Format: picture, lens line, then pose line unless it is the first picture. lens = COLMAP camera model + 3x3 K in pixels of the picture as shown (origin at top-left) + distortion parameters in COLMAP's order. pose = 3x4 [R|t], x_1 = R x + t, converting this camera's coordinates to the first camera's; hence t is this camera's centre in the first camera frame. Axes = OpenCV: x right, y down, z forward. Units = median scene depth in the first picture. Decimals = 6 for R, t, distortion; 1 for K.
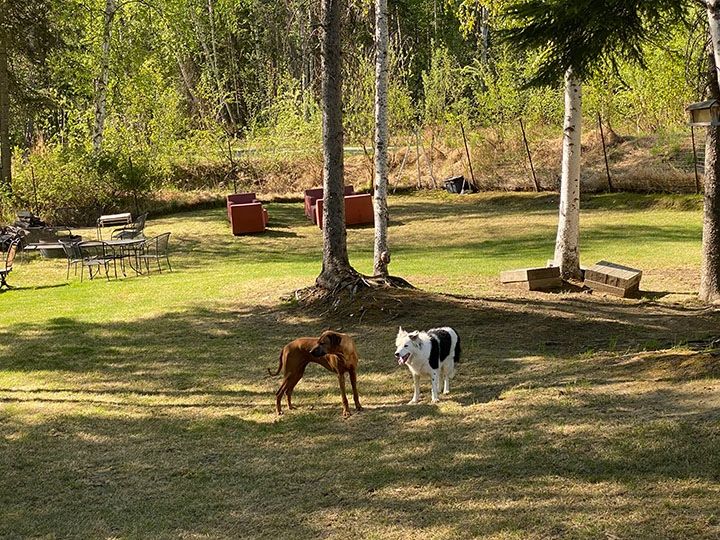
lens RADIAL K [[1198.2, 0, 360.0], [0, 1198.2, 270.0], [0, 0, 1]] dist [-0.008568, 0.284029]
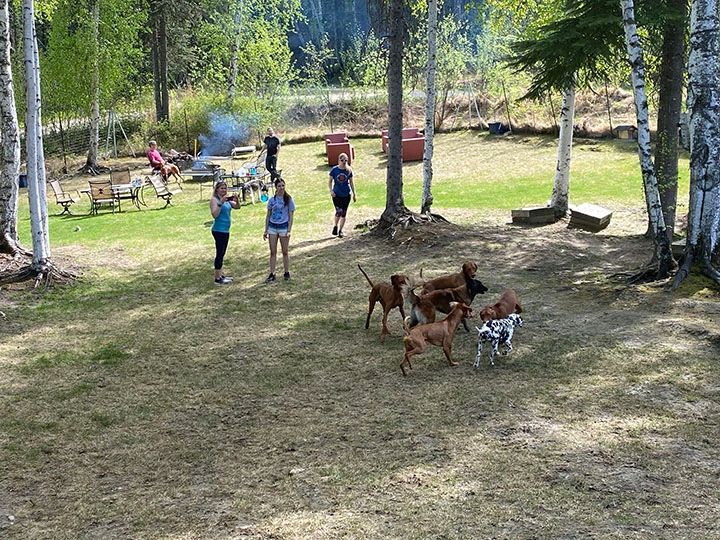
lens RADIAL K [[955.2, 0, 360.3], [0, 955.2, 255.7], [0, 0, 1]] dist [0.239296, -0.797301]
pose [[0.996789, 0.028040, -0.075005, 0.025145], [-0.021017, 0.995459, 0.092842, -0.046449], [0.077268, -0.090967, 0.992852, -0.160020]]
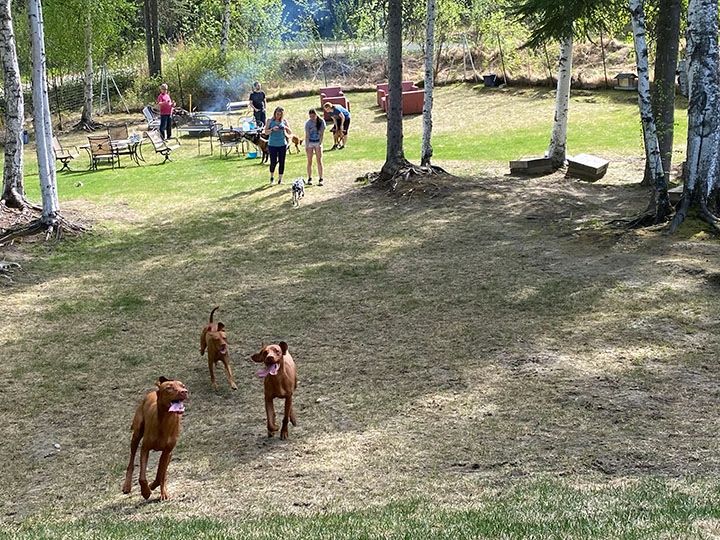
lens RADIAL K [[960.0, 0, 360.0], [0, 960.0, 270.0], [0, 0, 1]] dist [0.223754, -0.691566]
pose [[0.997768, 0.021384, -0.063264, 0.013608], [-0.011654, 0.988566, 0.150341, -0.041675], [0.065756, -0.149268, 0.986608, -0.187248]]
